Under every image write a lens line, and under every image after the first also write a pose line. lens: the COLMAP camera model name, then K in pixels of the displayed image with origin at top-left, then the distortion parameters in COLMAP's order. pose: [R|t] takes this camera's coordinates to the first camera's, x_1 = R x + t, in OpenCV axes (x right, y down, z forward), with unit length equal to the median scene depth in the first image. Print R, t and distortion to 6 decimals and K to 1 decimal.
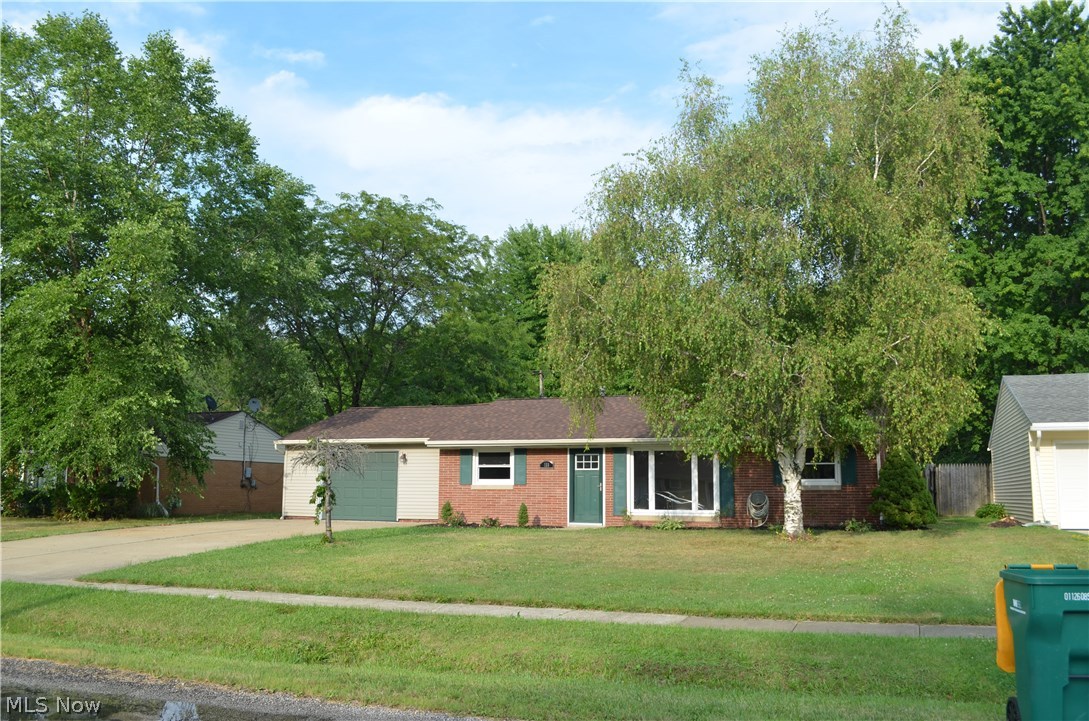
lens RADIAL K [[925.4, 0, 545.1], [0, 925.4, 360.8], [0, 0, 1]] dist [-0.068572, 0.000492]
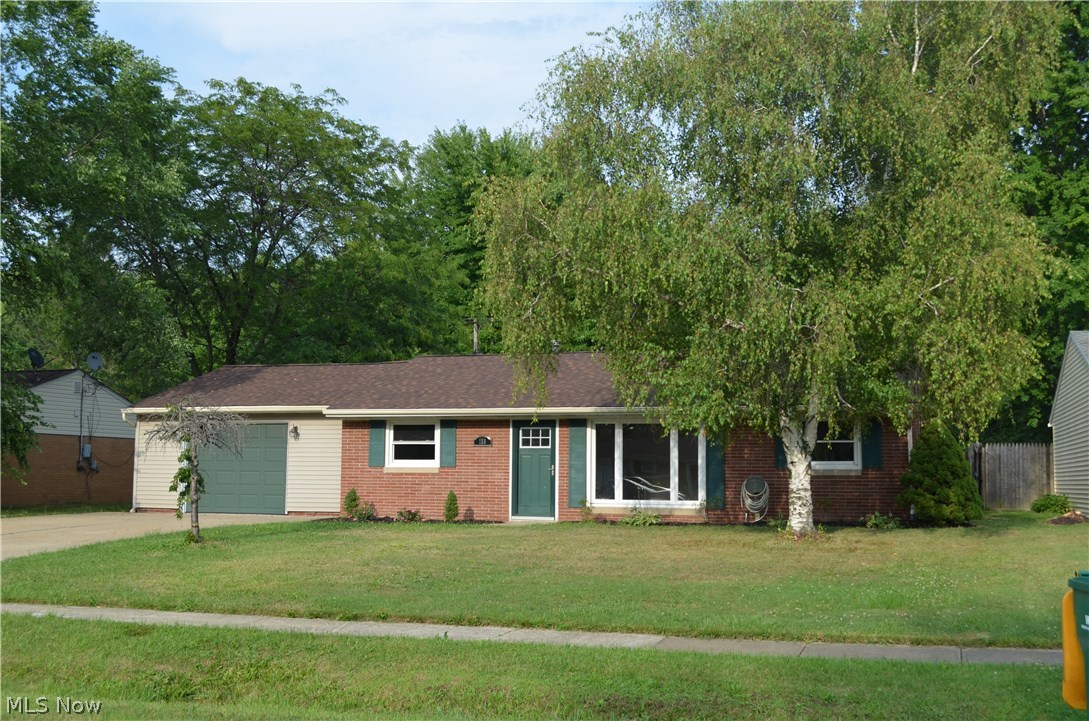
lens RADIAL K [[1202.3, 0, 543.6], [0, 1202.3, 359.4], [0, 0, 1]] dist [-0.043386, 0.000000]
pose [[0.998580, 0.006940, 0.052826, -0.001115], [-0.009217, 0.999034, 0.042967, 0.001431], [-0.052477, -0.043393, 0.997679, 0.004936]]
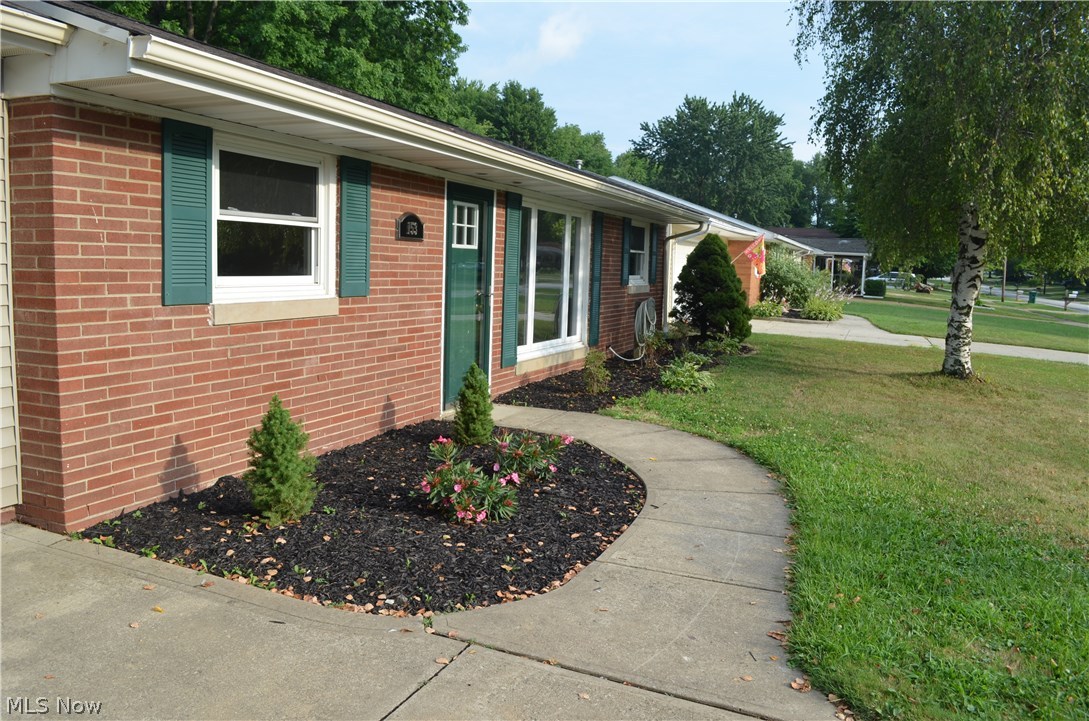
lens RADIAL K [[856.1, 0, 544.5], [0, 856.1, 362.4], [0, 0, 1]] dist [-0.082672, 0.013791]
pose [[0.013912, -0.120956, 0.992560, -0.343537], [-0.173866, 0.977242, 0.121526, 0.142515], [-0.984671, -0.174264, -0.007435, 1.189875]]
